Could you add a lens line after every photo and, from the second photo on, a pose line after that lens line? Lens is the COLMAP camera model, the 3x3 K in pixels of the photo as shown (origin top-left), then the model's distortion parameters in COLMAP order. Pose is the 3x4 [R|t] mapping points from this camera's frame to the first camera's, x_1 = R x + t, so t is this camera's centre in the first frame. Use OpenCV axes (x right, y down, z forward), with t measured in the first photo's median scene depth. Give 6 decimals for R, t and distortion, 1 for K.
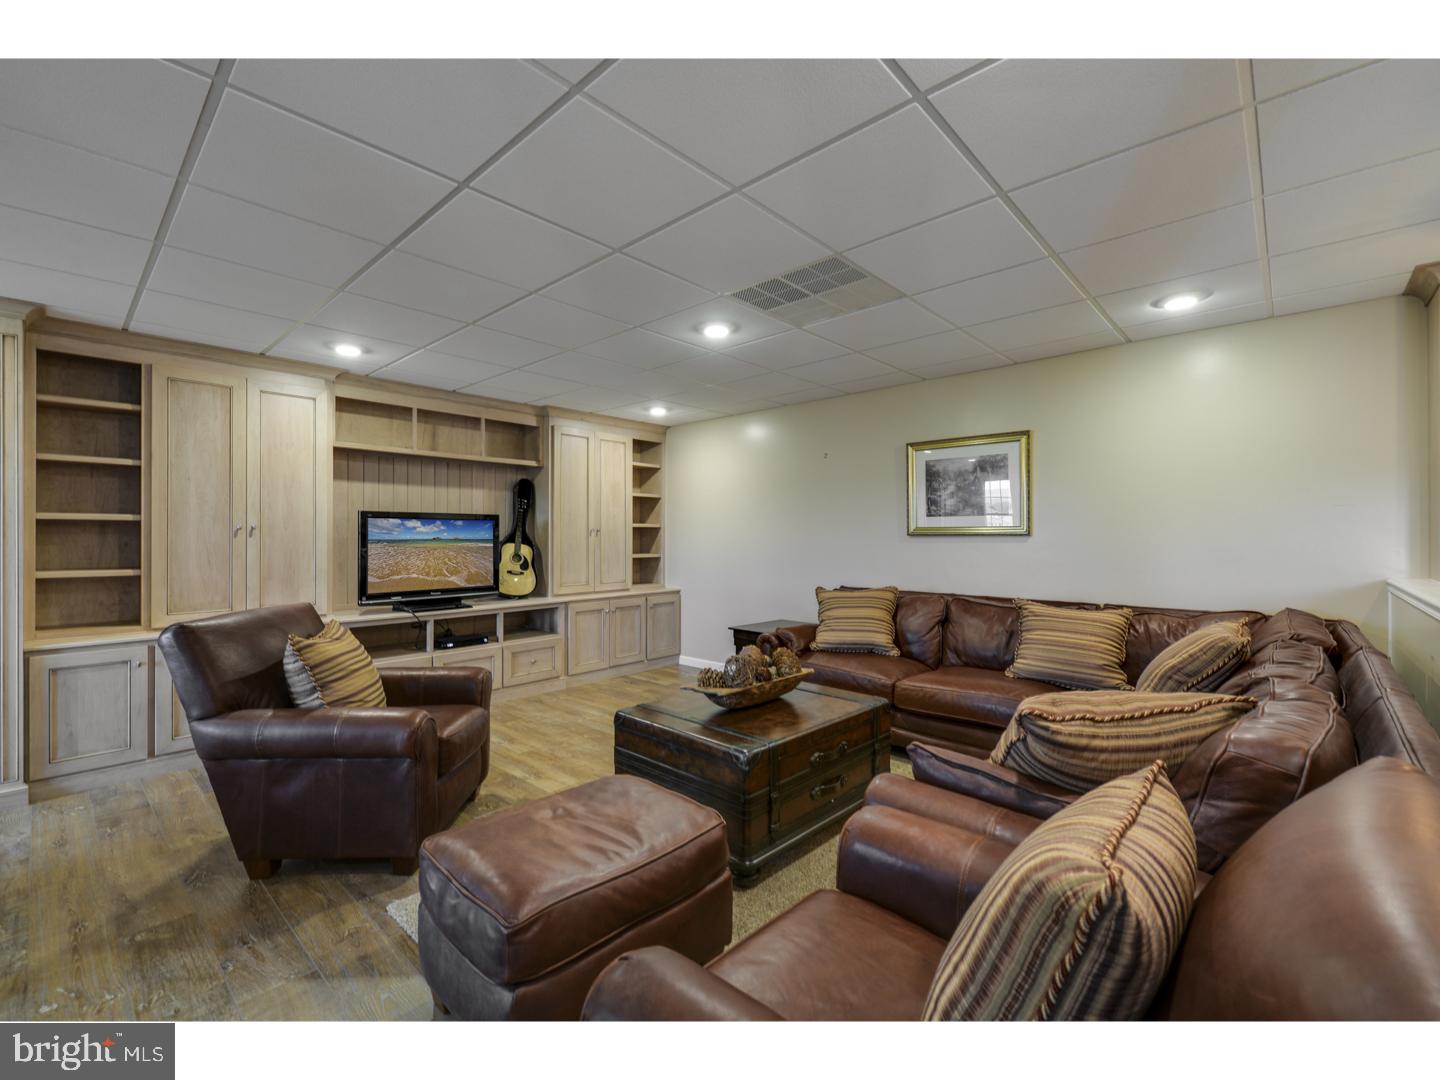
lens RADIAL K [[639.3, 0, 718.9], [0, 639.3, 549.7], [0, 0, 1]] dist [-0.021015, -0.000083]
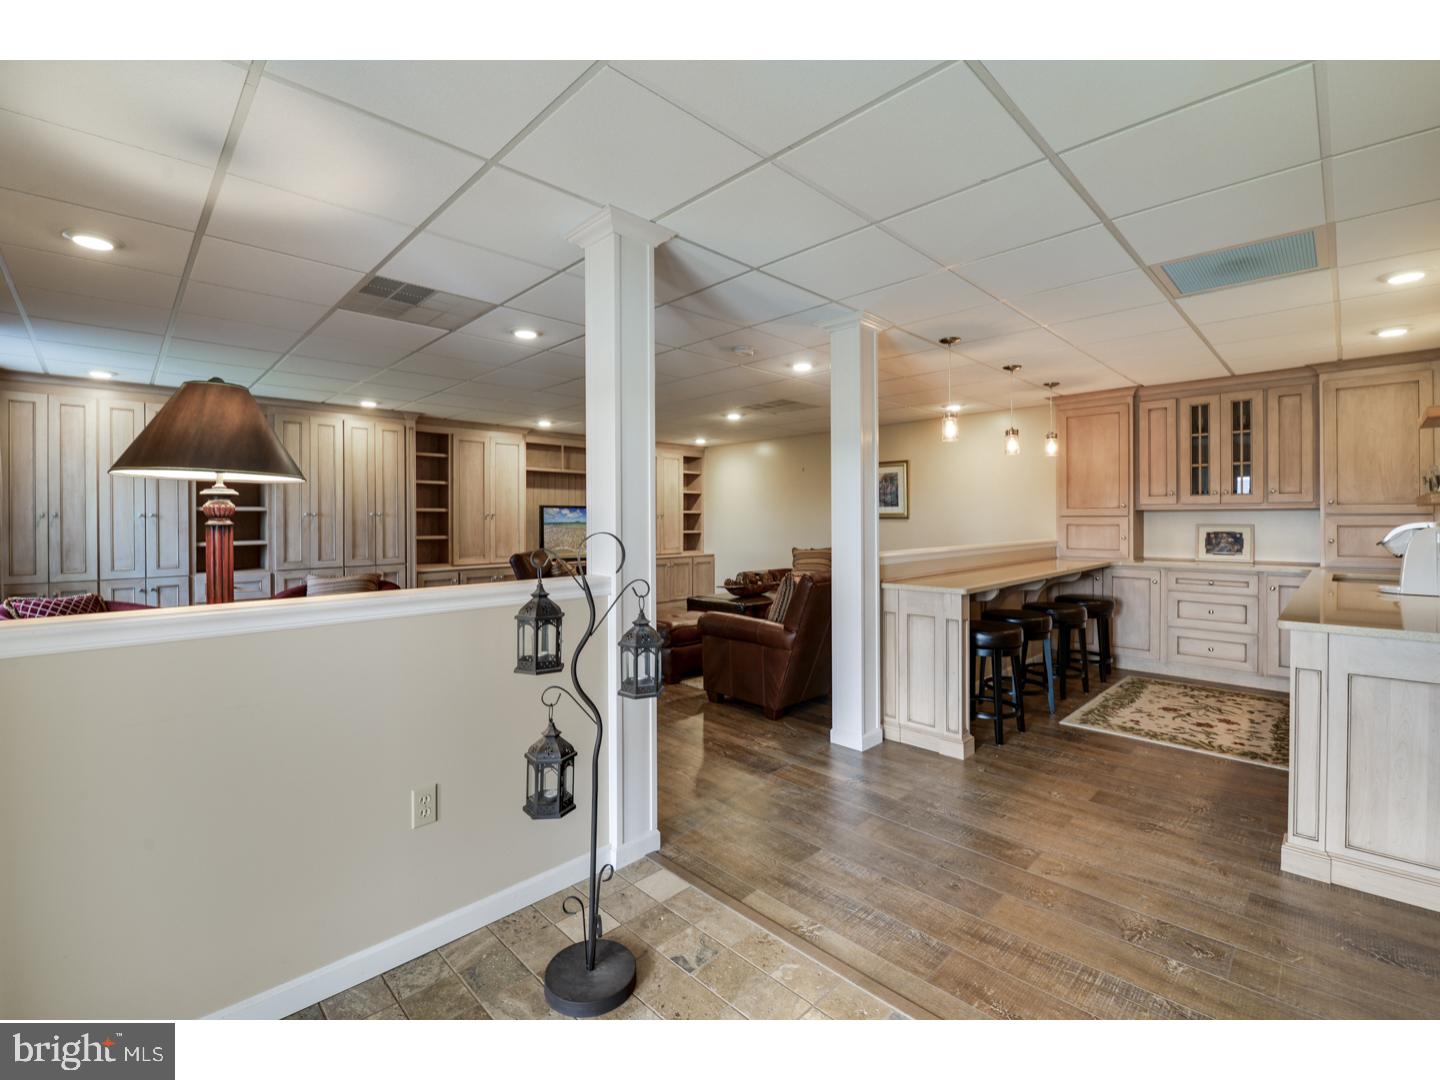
lens RADIAL K [[639.3, 0, 718.9], [0, 639.3, 549.7], [0, 0, 1]] dist [-0.021015, -0.000083]
pose [[0.998897, 0.000186, -0.046965, 0.030168], [0.001029, 0.999665, 0.025849, 0.016585], [0.046954, -0.025869, 0.998562, -0.698514]]
